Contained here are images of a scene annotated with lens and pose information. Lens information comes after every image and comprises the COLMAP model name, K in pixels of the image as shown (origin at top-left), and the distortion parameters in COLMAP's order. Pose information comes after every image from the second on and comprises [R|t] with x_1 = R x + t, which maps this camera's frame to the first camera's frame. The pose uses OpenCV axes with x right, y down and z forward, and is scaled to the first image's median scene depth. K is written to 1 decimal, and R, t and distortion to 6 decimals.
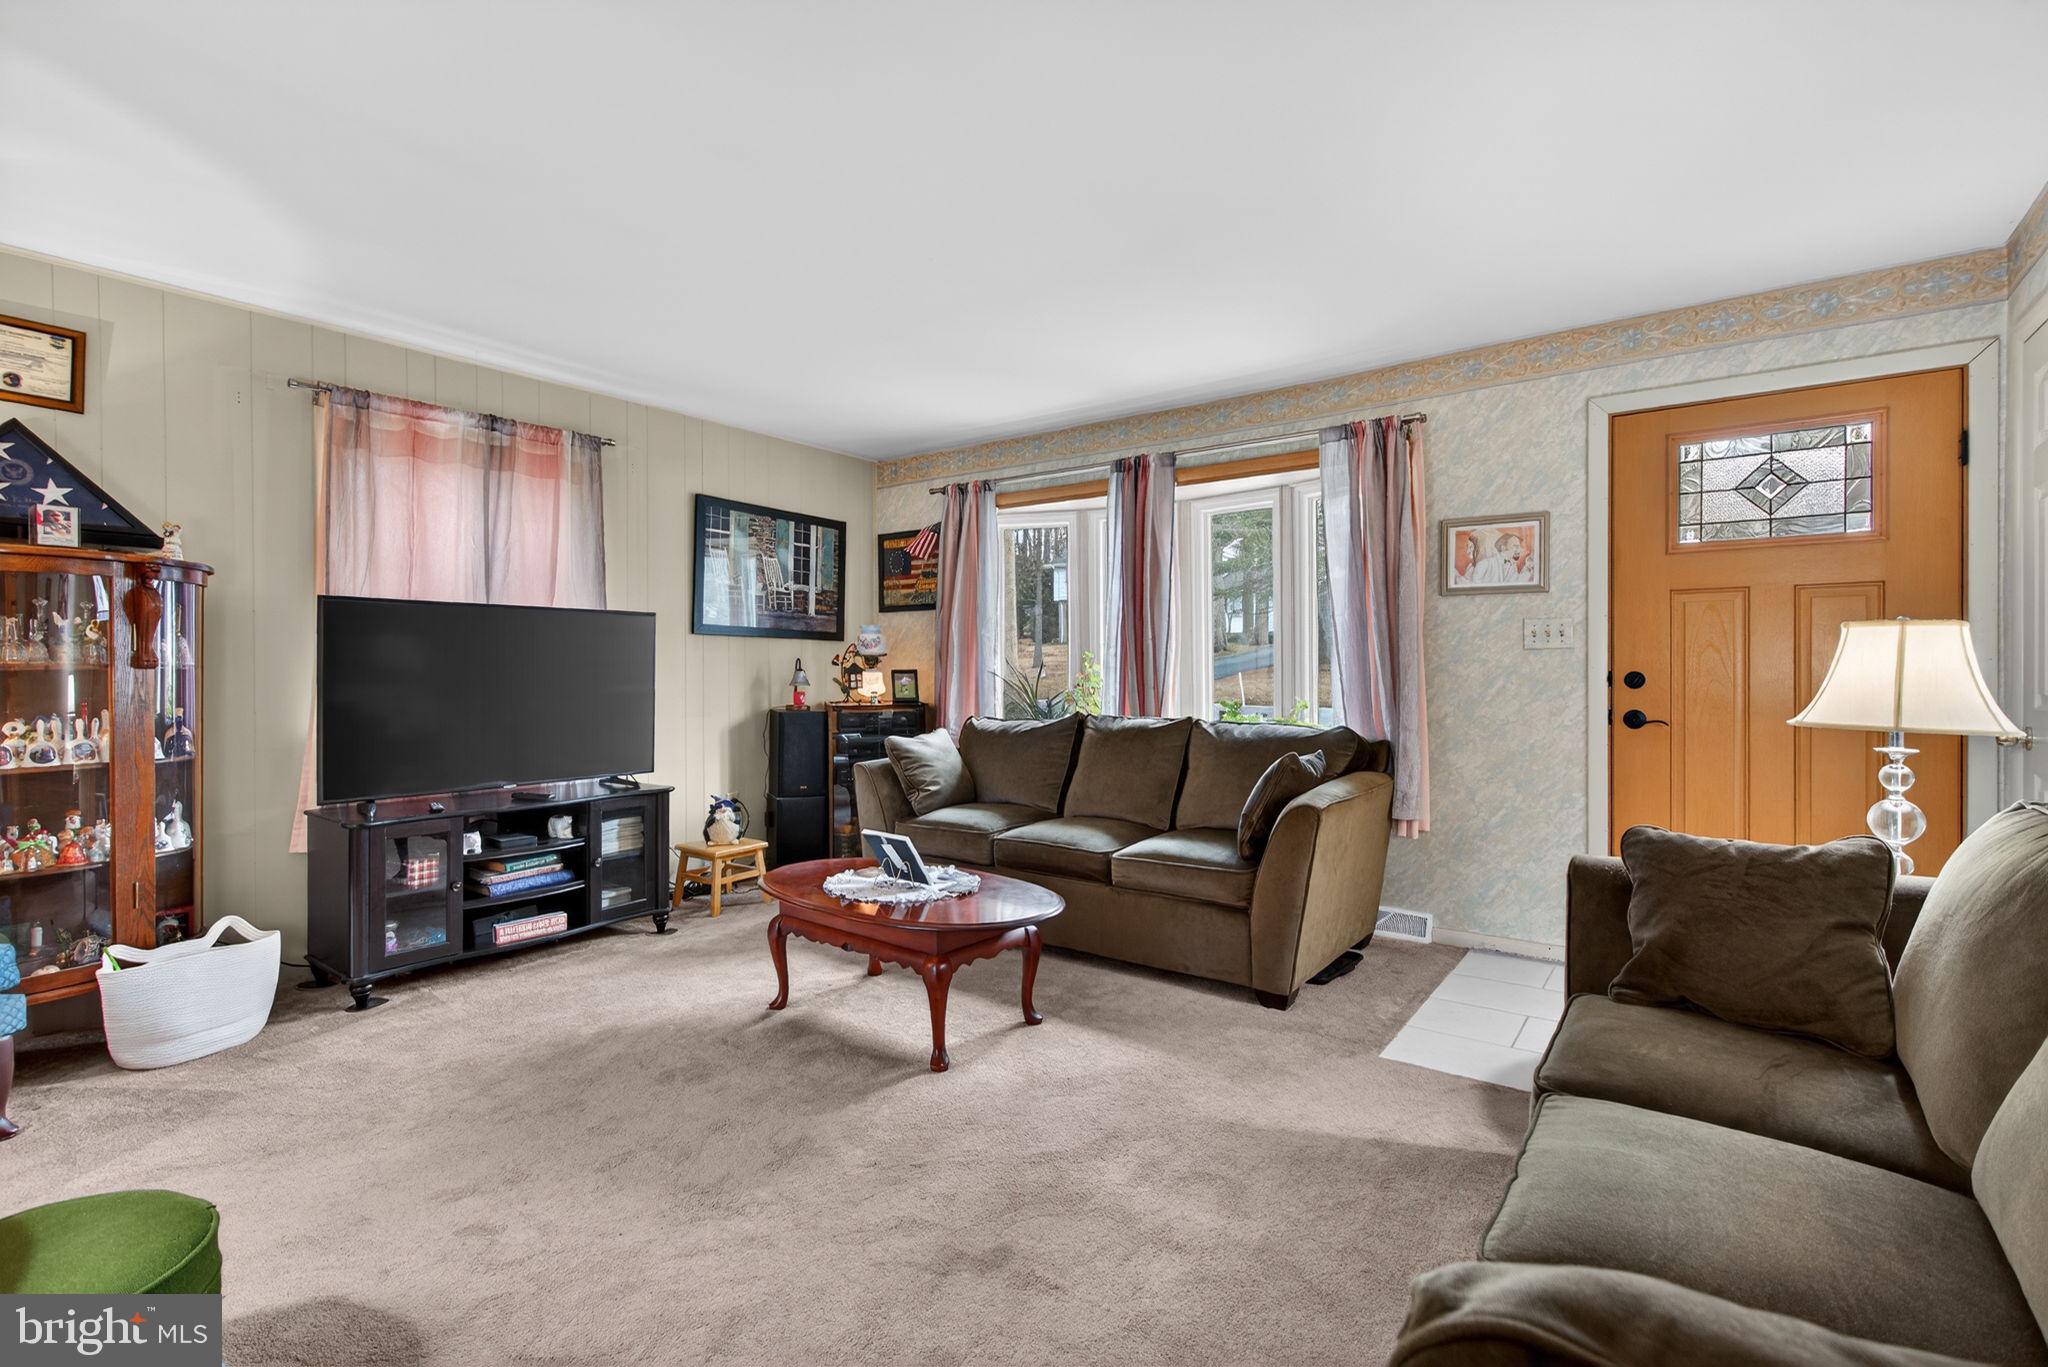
lens RADIAL K [[924.0, 0, 1014.7], [0, 924.0, 672.2], [0, 0, 1]] dist [0.002029, -0.000768]
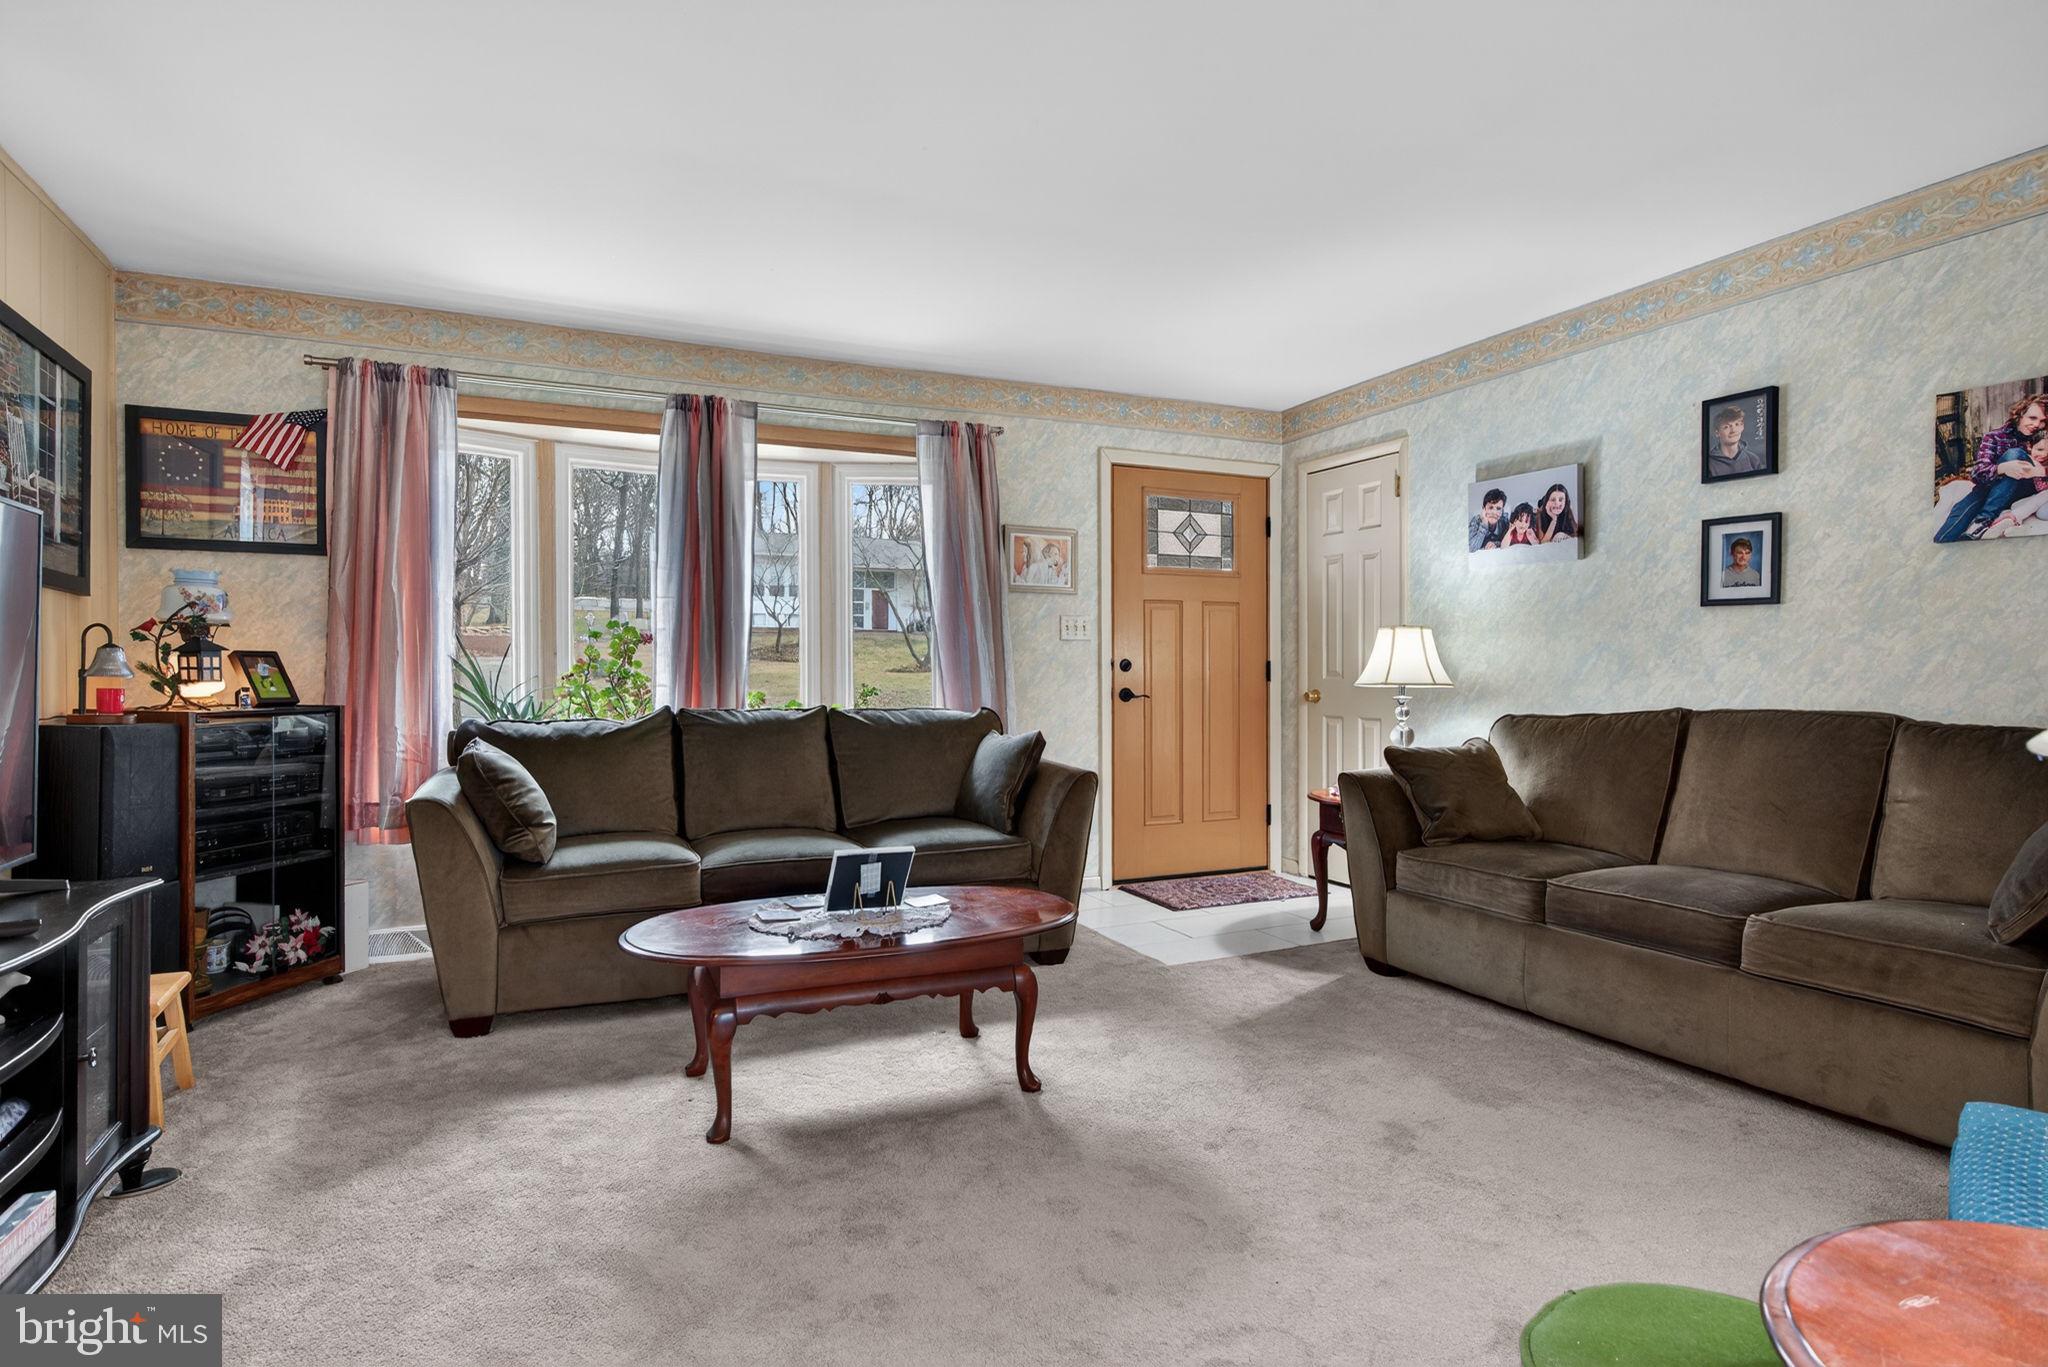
lens RADIAL K [[1062.8, 0, 1016.8], [0, 1062.8, 677.5], [0, 0, 1]] dist [-0.004820, 0.000341]
pose [[0.483313, -0.001831, 0.875445, -0.692969], [0.004944, 0.999988, -0.000638, 0.024516], [-0.875433, 0.004636, 0.483317, 0.366029]]
